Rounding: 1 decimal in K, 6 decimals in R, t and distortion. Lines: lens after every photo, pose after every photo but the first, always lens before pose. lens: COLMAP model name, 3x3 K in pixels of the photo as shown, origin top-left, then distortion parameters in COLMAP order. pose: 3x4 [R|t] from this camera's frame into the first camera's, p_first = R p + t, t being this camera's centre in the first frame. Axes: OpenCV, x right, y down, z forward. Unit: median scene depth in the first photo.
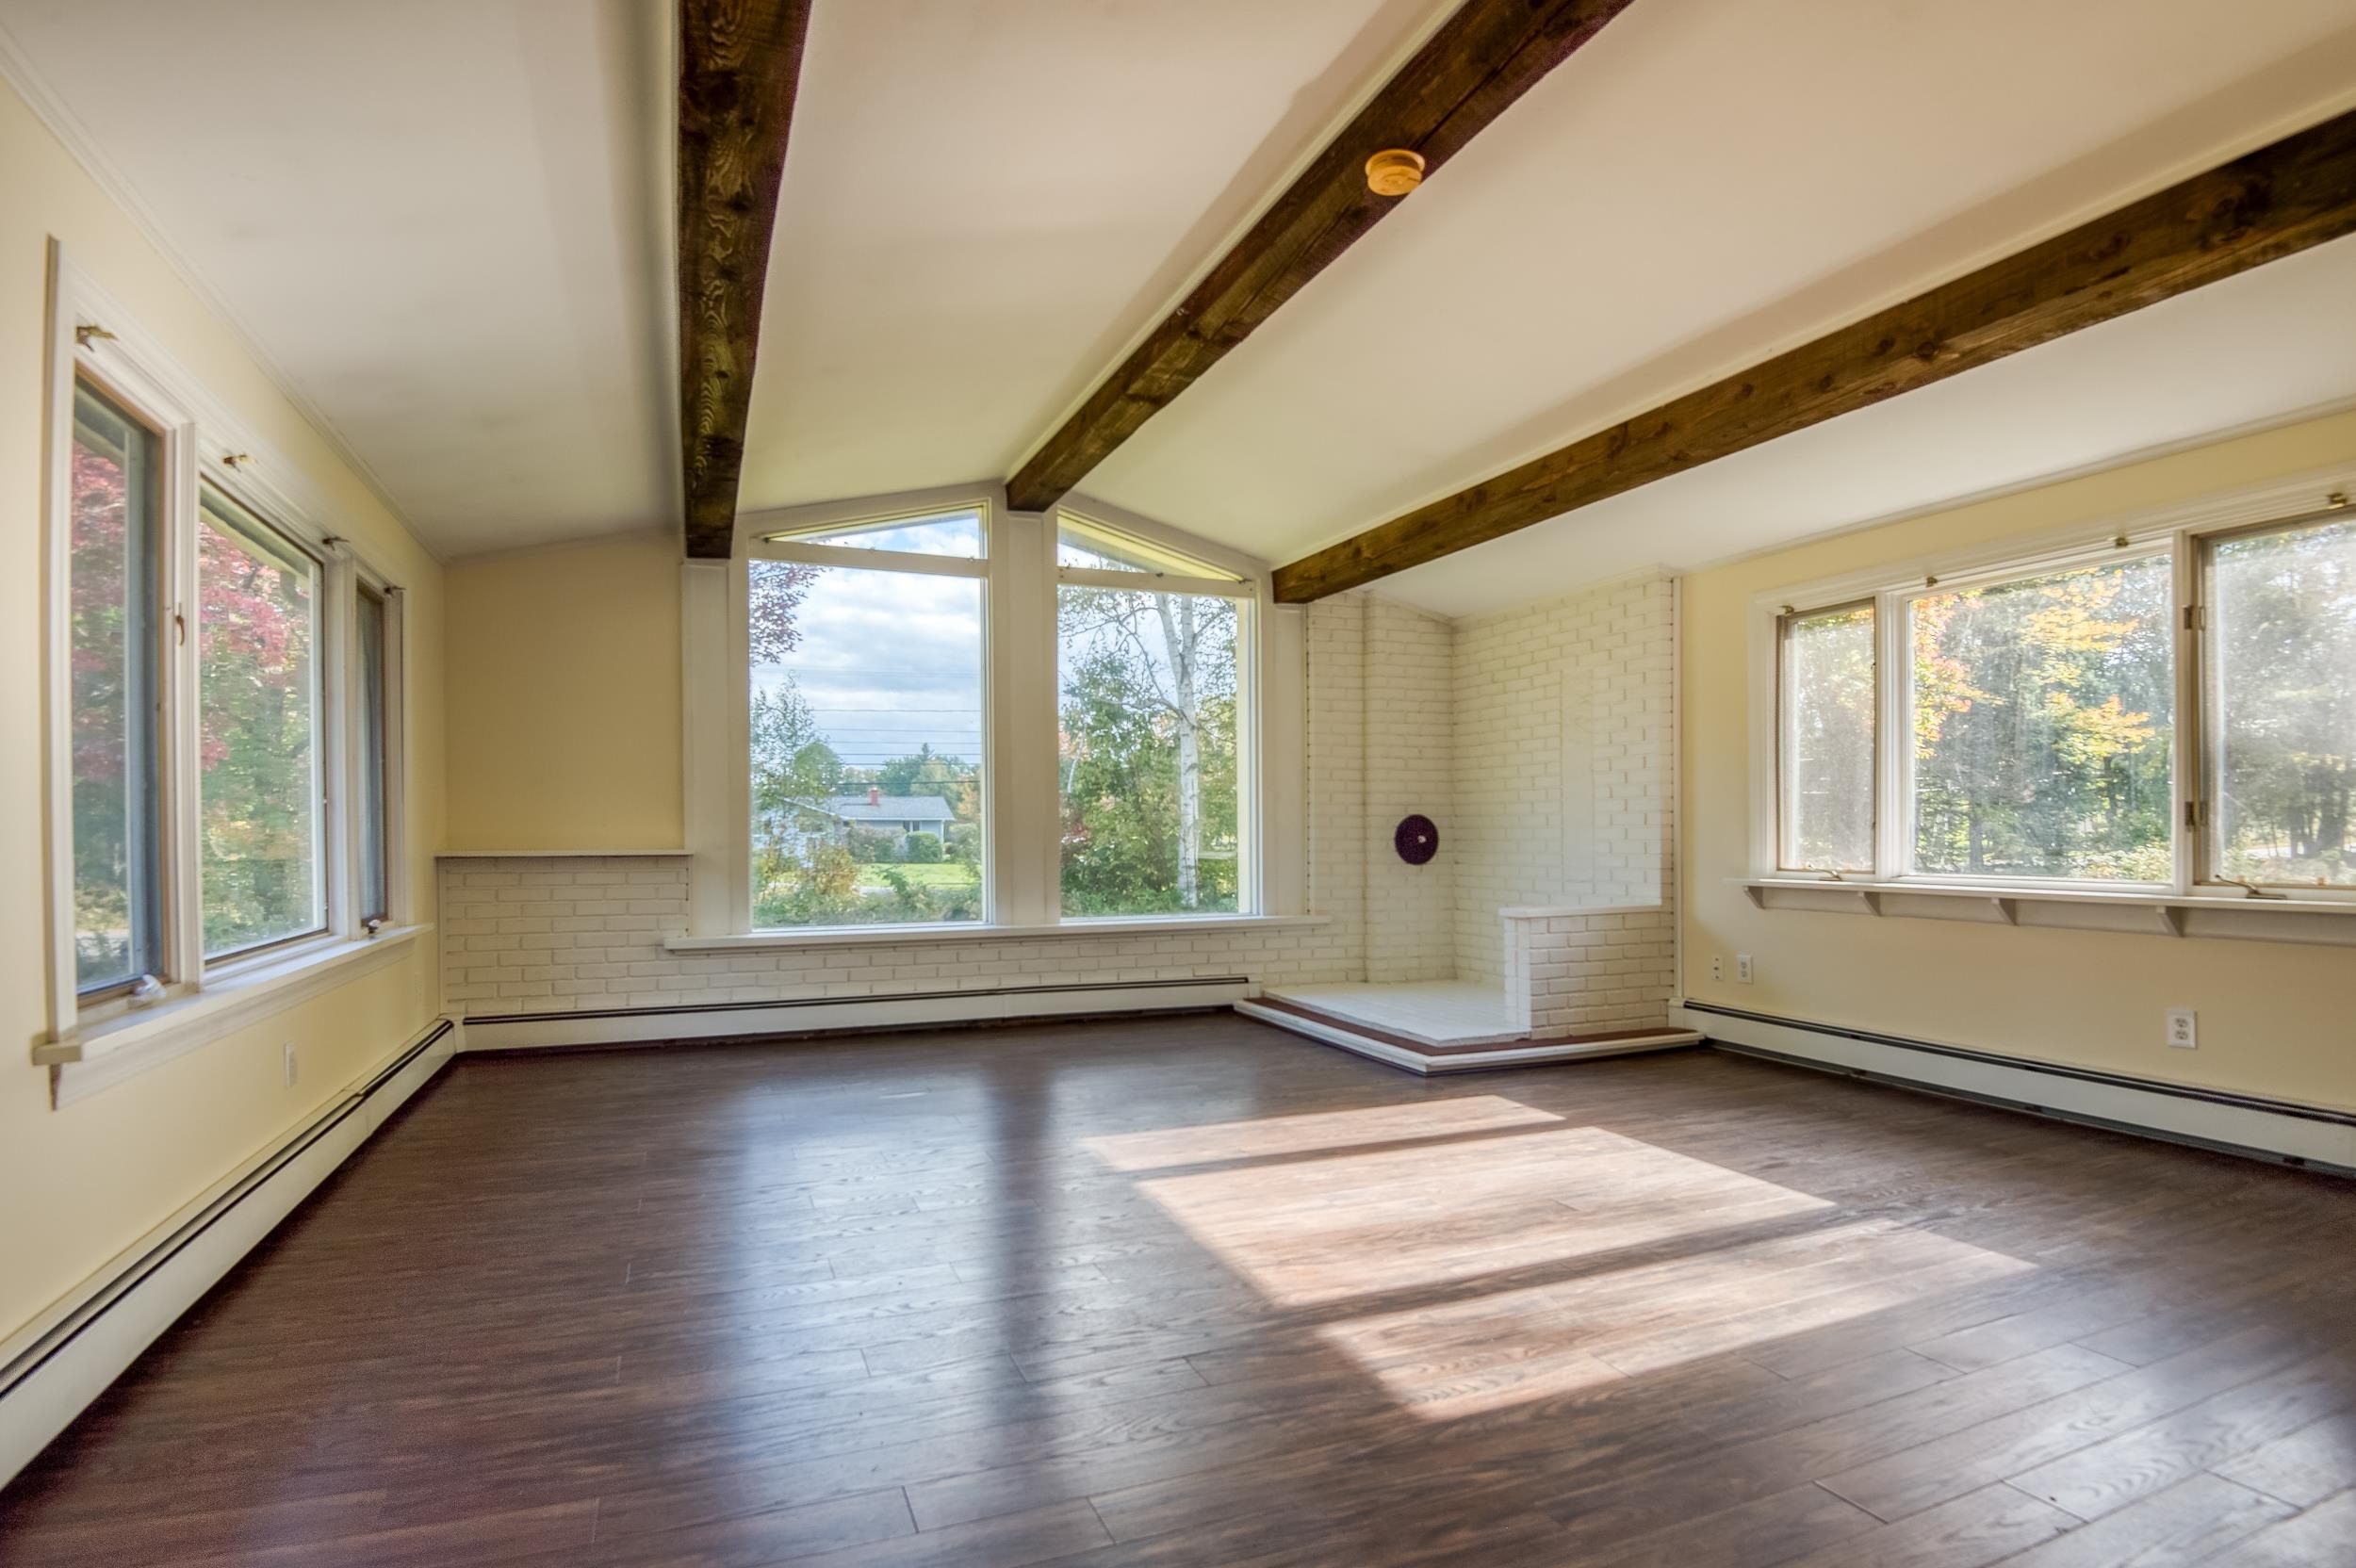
lens RADIAL K [[1115.9, 0, 1166.6], [0, 1115.9, 829.1], [0, 0, 1]] dist [-0.039244, 0.000002]
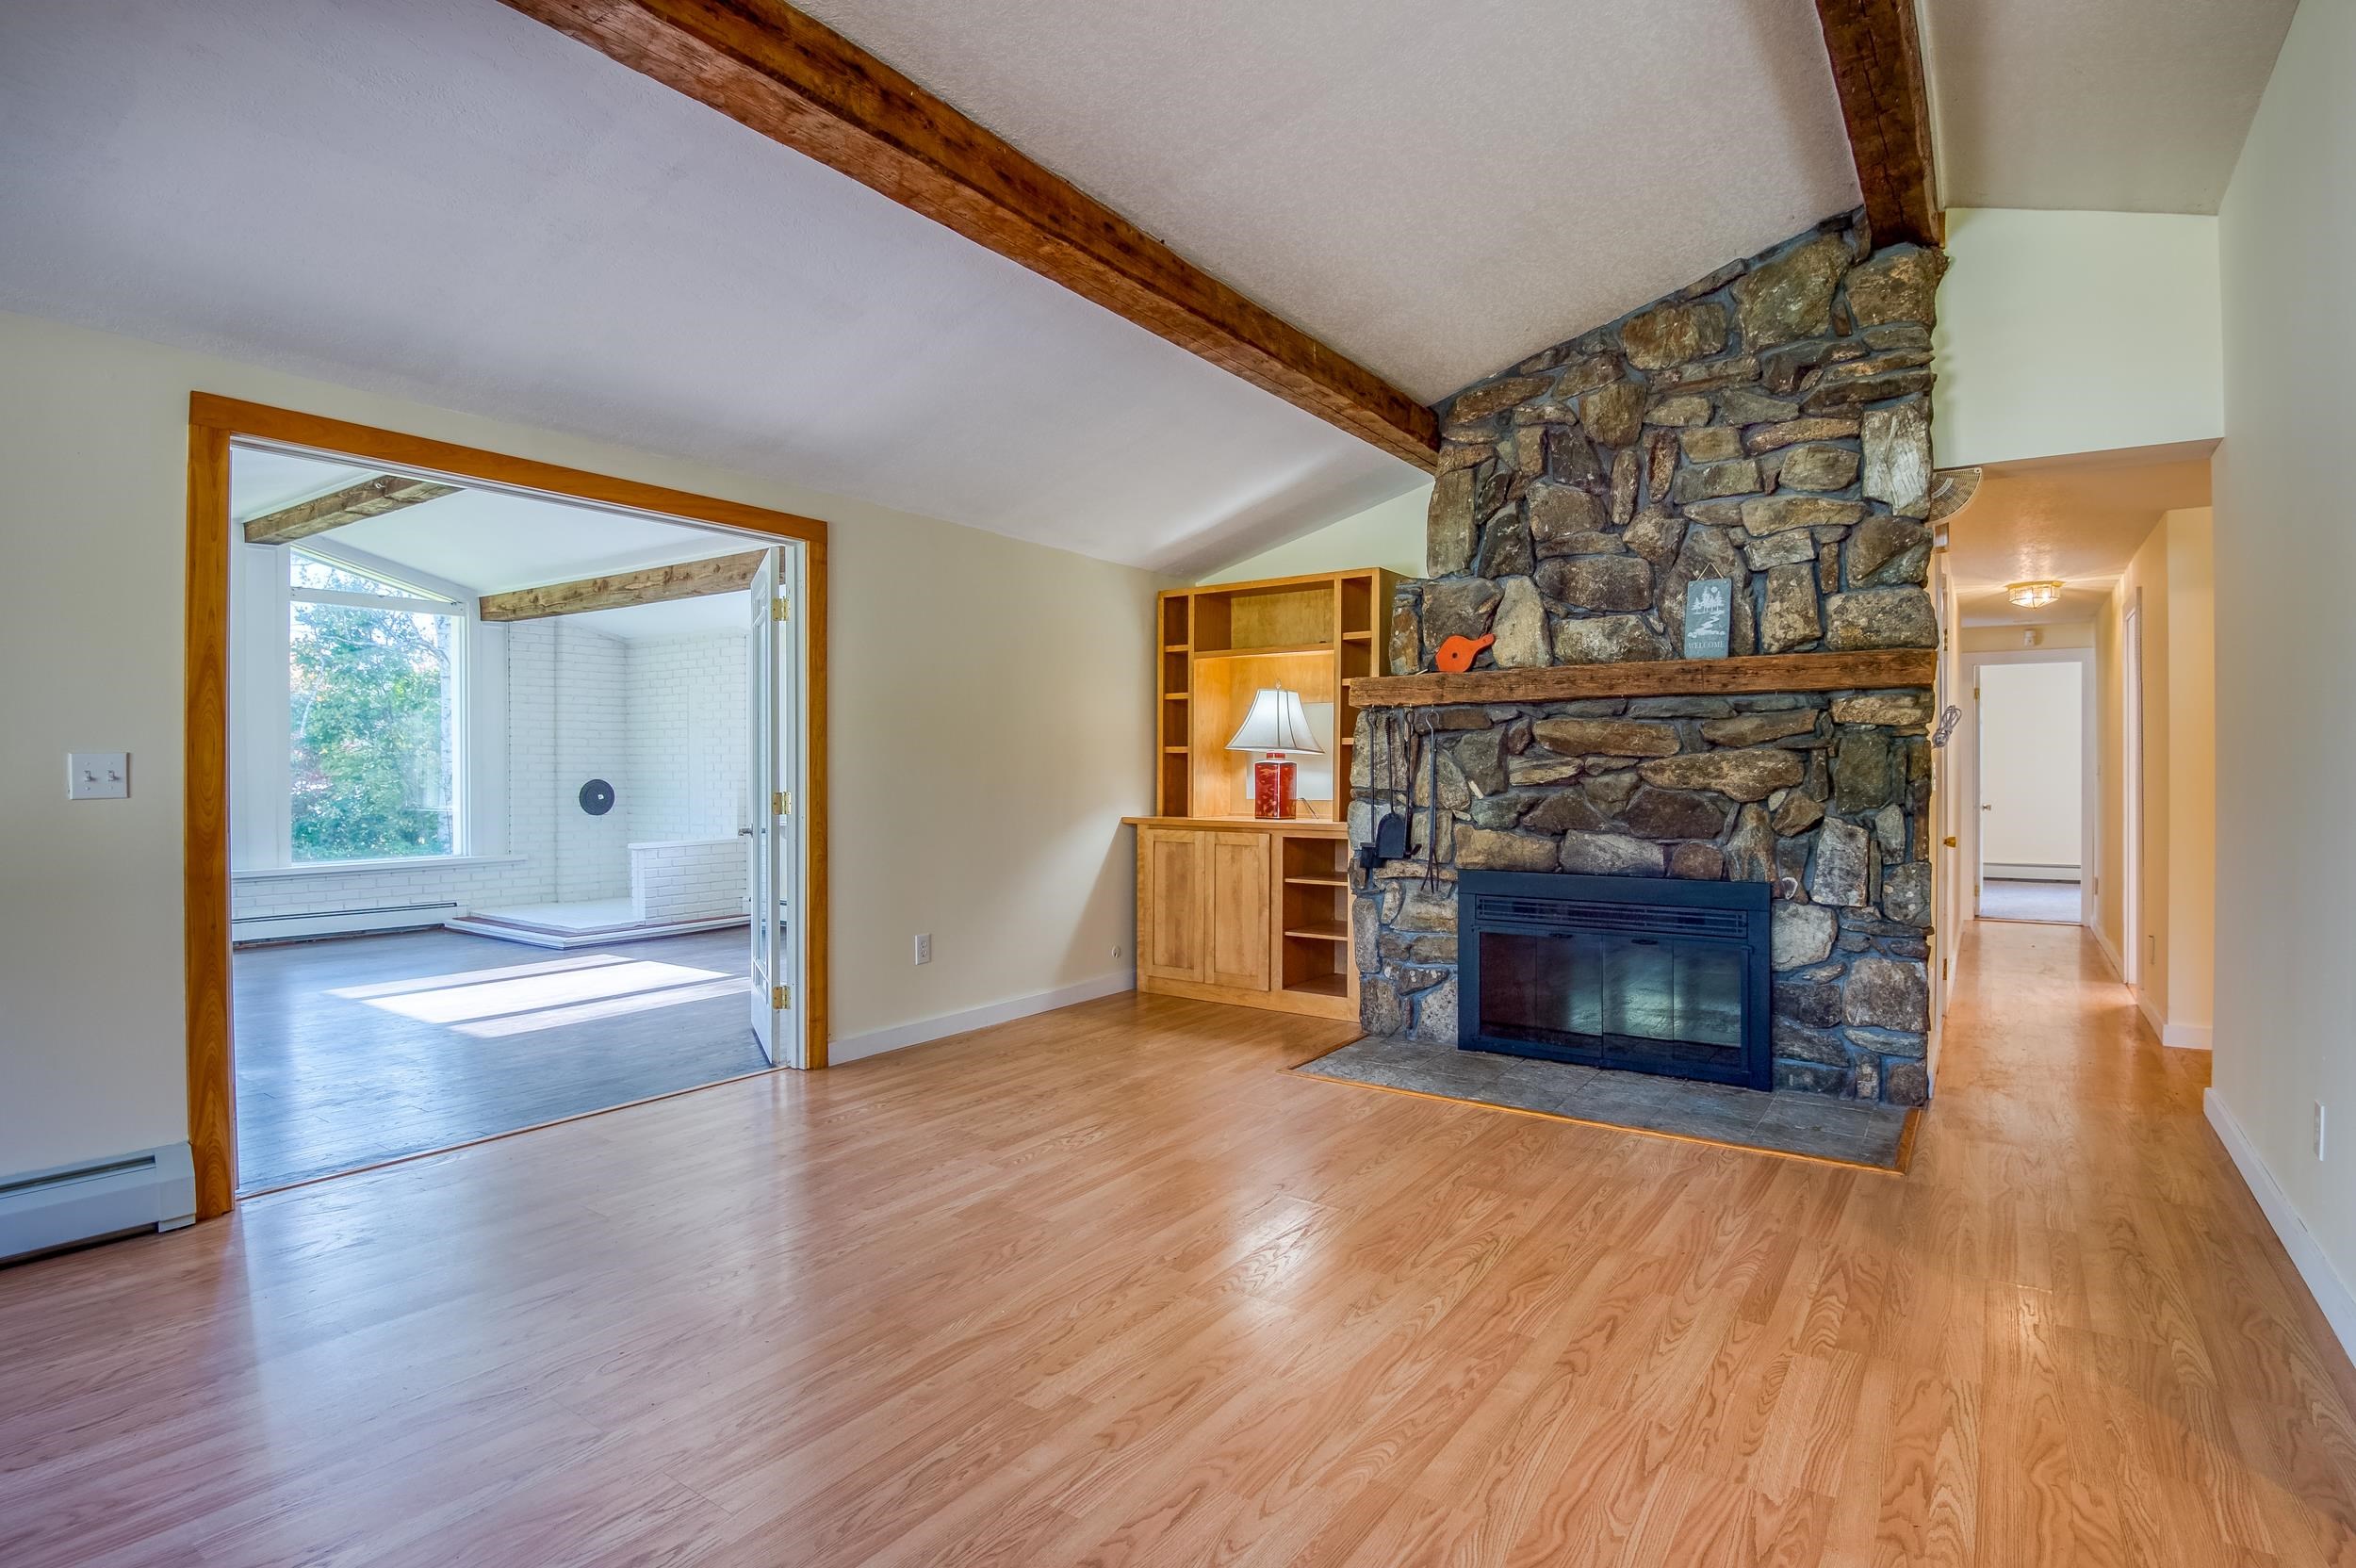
lens RADIAL K [[1239.7, 0, 1165.3], [0, 1239.7, 769.9], [0, 0, 1]] dist [-0.022155, -0.016108]
pose [[0.864091, -0.002647, 0.503329, 0.063920], [0.001261, 0.999994, 0.003093, -0.028733], [-0.503334, -0.002038, 0.864089, -0.681905]]
